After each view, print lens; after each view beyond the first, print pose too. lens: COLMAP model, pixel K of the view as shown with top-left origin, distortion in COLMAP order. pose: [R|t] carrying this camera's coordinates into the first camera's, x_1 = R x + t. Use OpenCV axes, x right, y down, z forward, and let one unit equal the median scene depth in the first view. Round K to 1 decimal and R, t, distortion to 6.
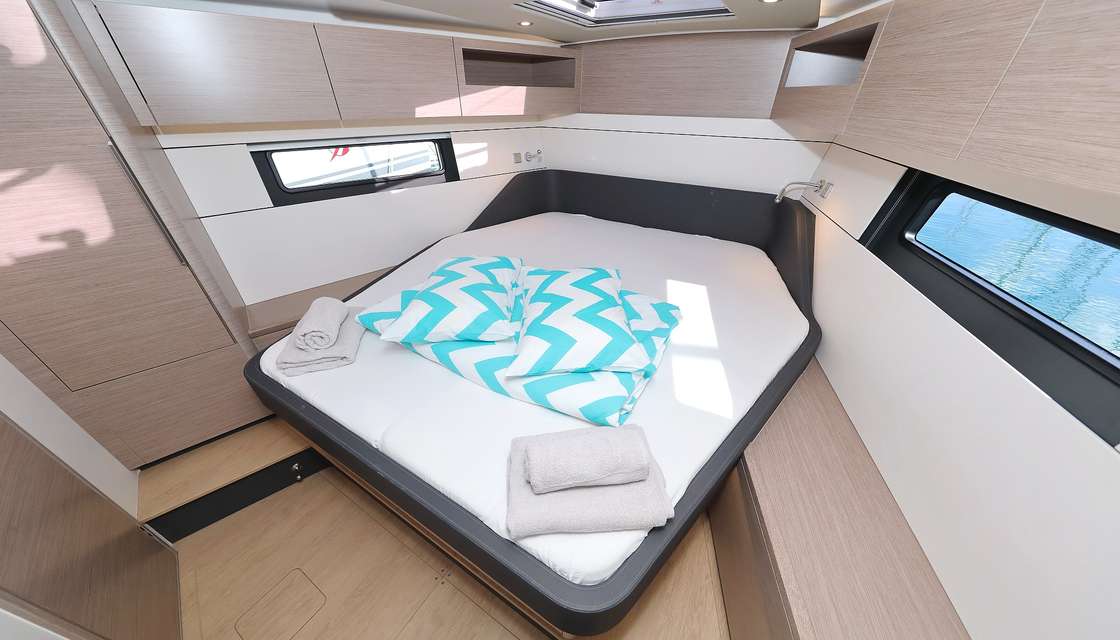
lens RADIAL K [[348.1, 0, 562.4], [0, 348.1, 326.9], [0, 0, 1]] dist [0.000317, -0.002705]
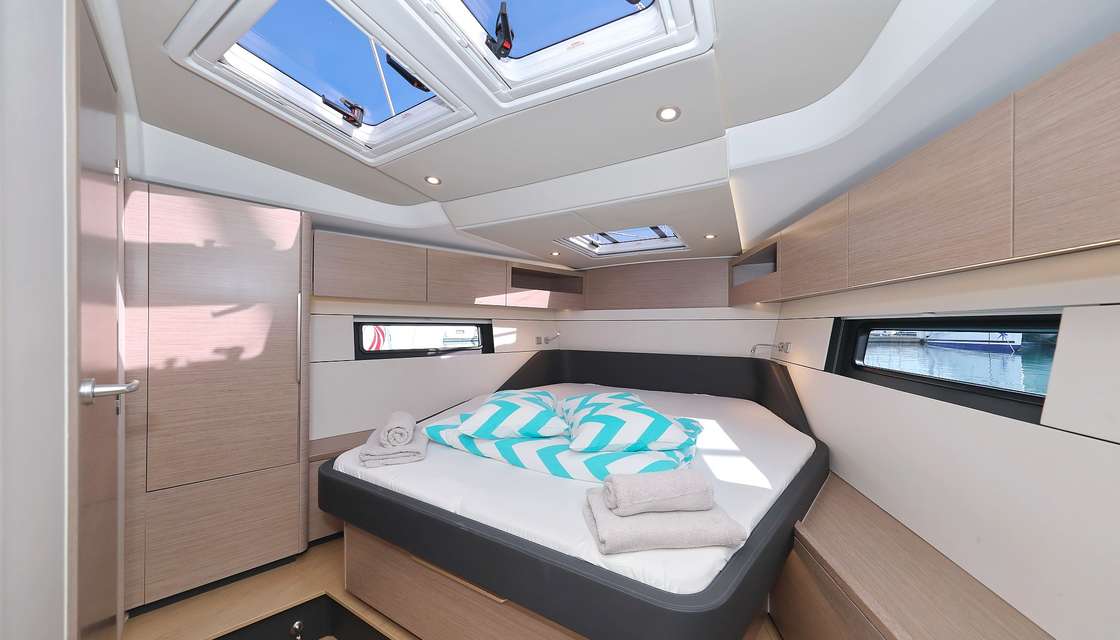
lens RADIAL K [[348.1, 0, 562.4], [0, 348.1, 326.9], [0, 0, 1]] dist [0.000317, -0.002705]
pose [[0.999538, -0.005706, 0.029850, -0.121761], [0.021093, 0.837368, -0.546233, 0.239589], [-0.021879, 0.546610, 0.837101, -0.114275]]
